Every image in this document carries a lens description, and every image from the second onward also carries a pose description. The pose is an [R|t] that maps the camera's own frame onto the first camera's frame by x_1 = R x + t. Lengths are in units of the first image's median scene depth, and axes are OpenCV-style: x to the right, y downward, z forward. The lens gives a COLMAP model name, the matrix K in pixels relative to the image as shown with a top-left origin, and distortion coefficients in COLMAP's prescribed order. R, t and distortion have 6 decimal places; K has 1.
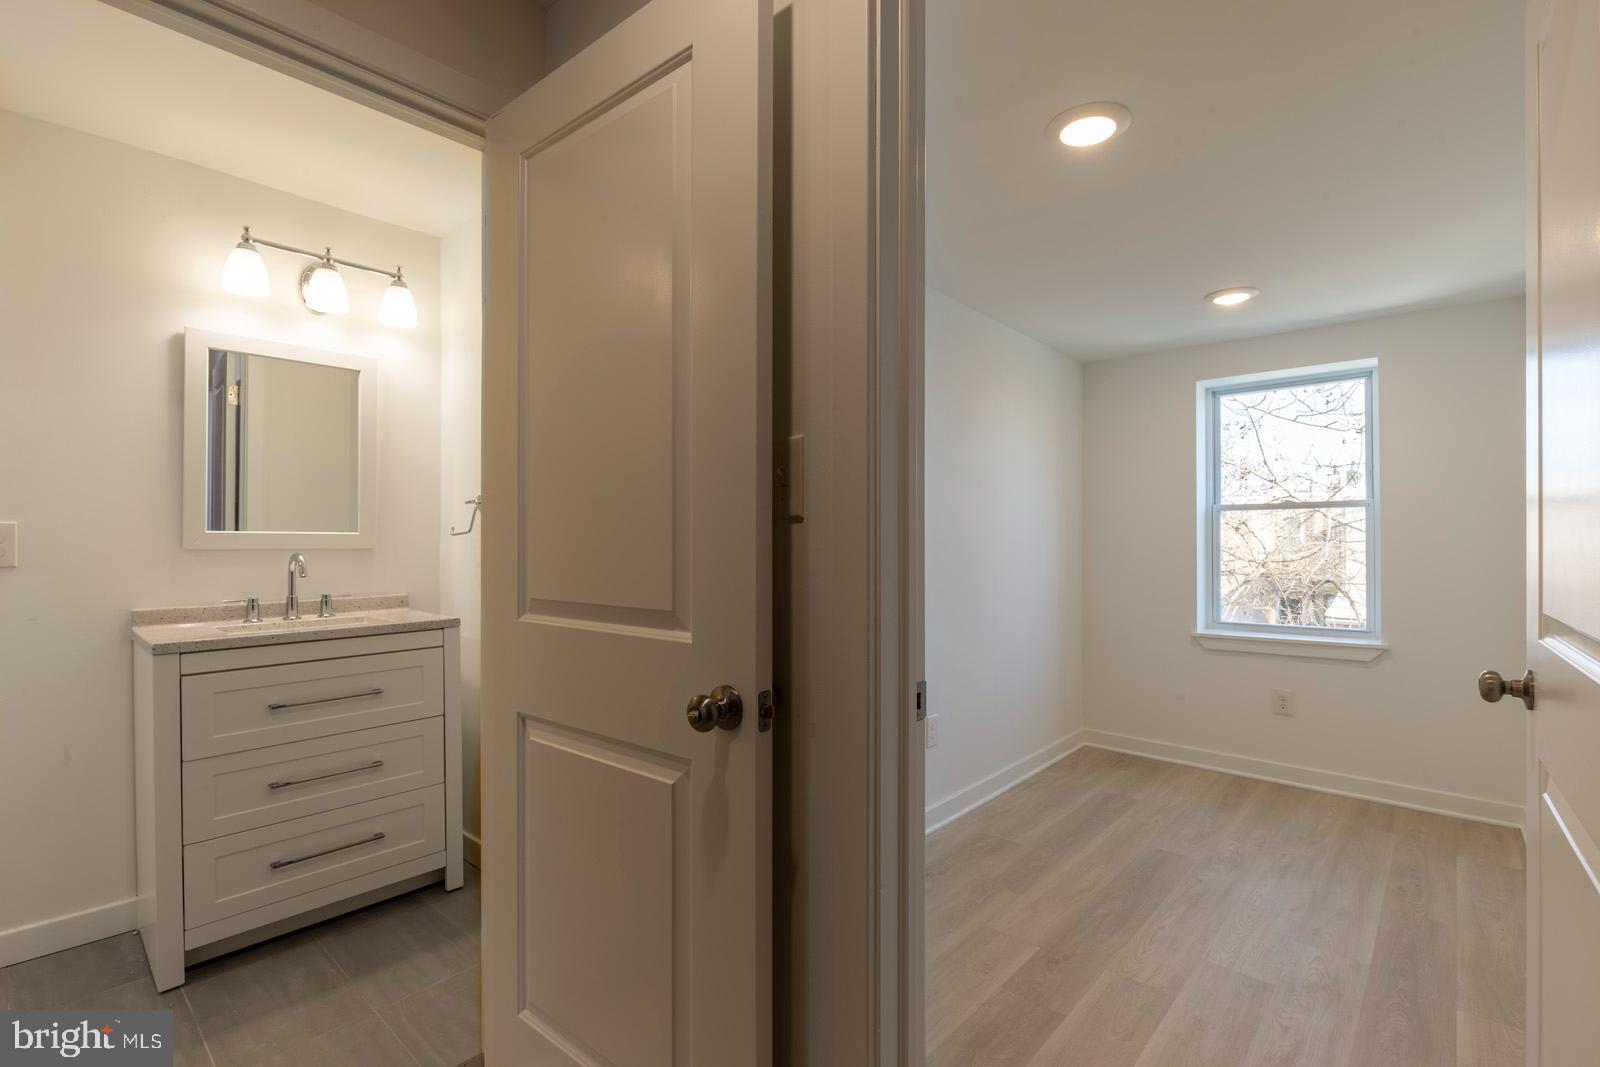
lens RADIAL K [[726.8, 0, 799.0], [0, 726.8, 538.1], [0, 0, 1]] dist [-0.002861, -0.001010]
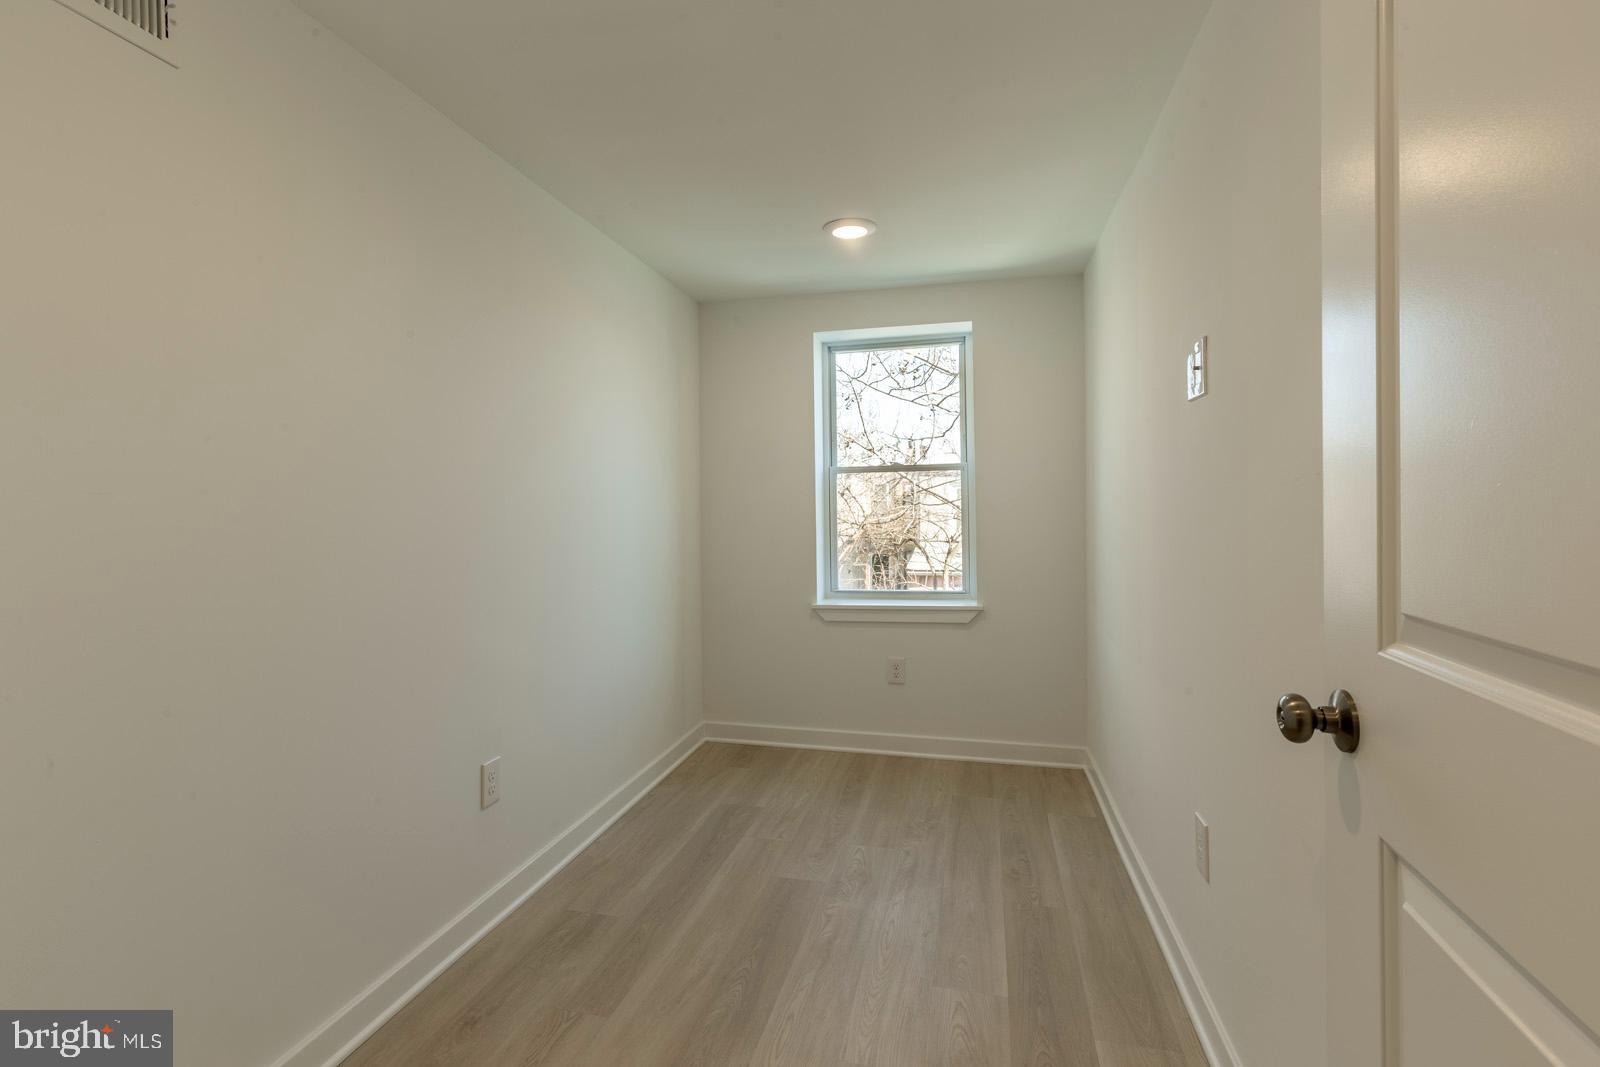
lens RADIAL K [[731.3, 0, 799.4], [0, 731.3, 534.9], [0, 0, 1]] dist [0.000058, 0.000039]
pose [[0.882273, -0.028679, 0.469864, 0.104847], [0.009460, 0.999021, 0.043214, 0.001367], [-0.470644, -0.033681, 0.881680, 0.216186]]
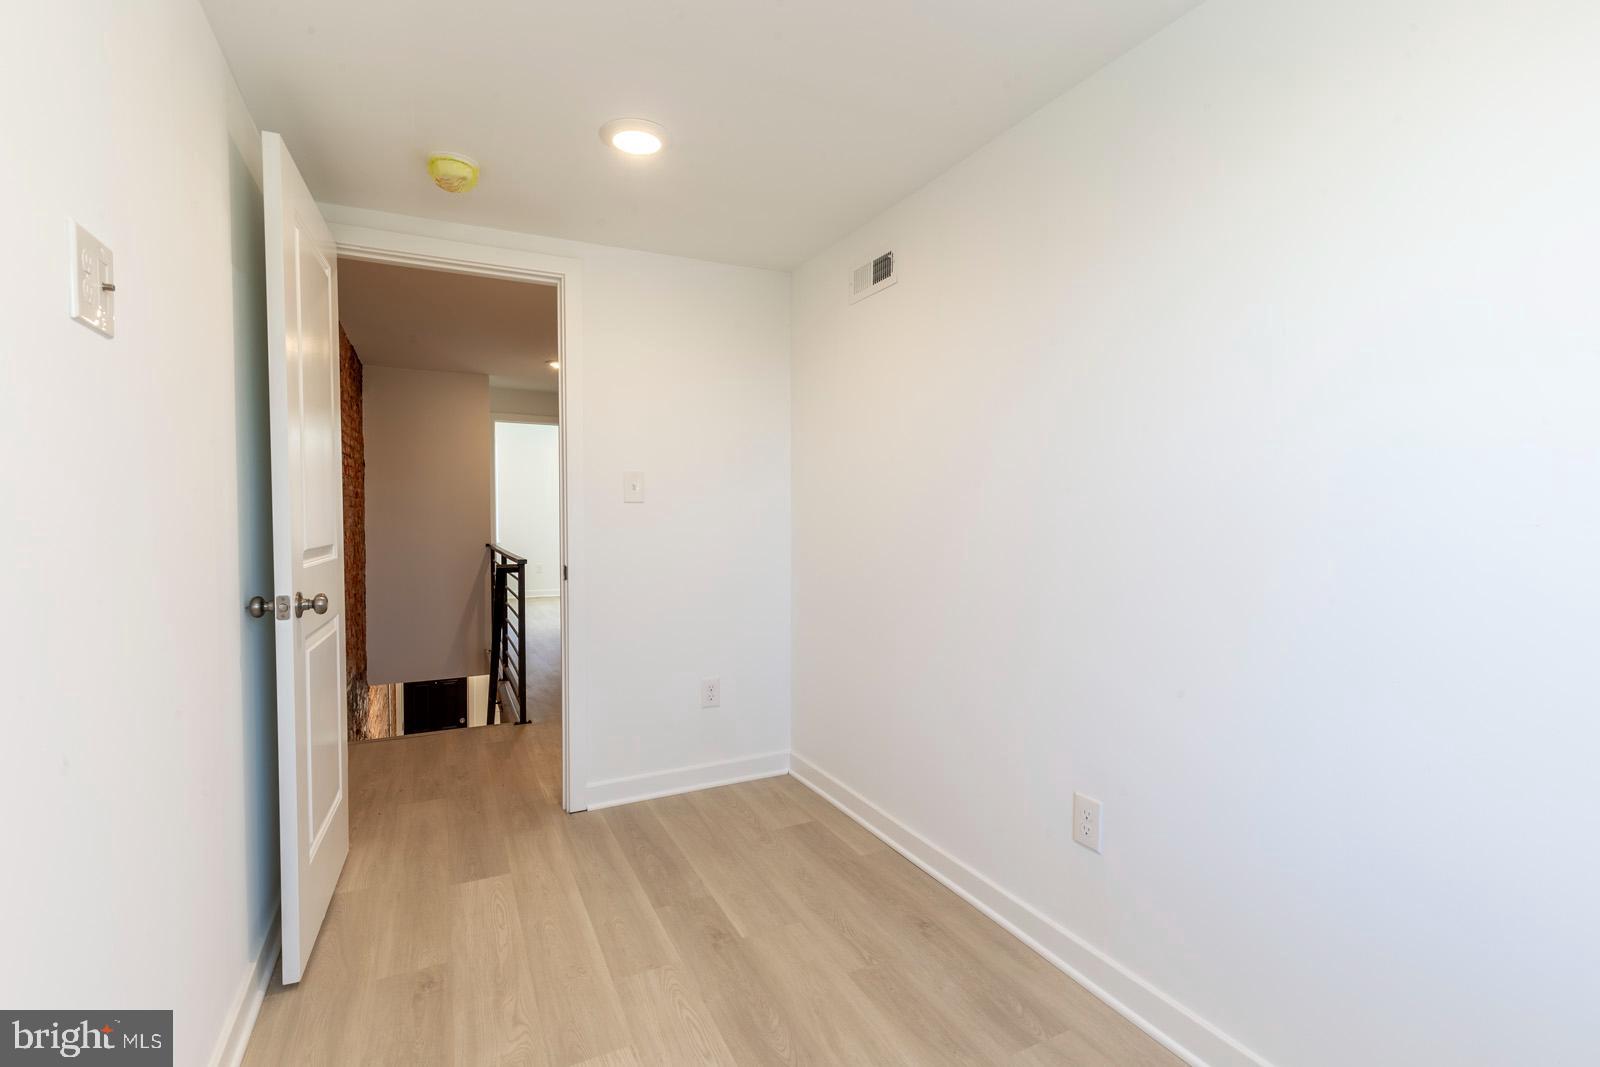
lens RADIAL K [[726.8, 0, 799.0], [0, 726.8, 538.1], [0, 0, 1]] dist [-0.002861, -0.001010]
pose [[-0.364626, 0.031484, -0.930622, 0.707459], [0.007312, 0.999494, 0.030949, 0.007315], [0.931125, 0.004481, -0.364672, 0.852007]]
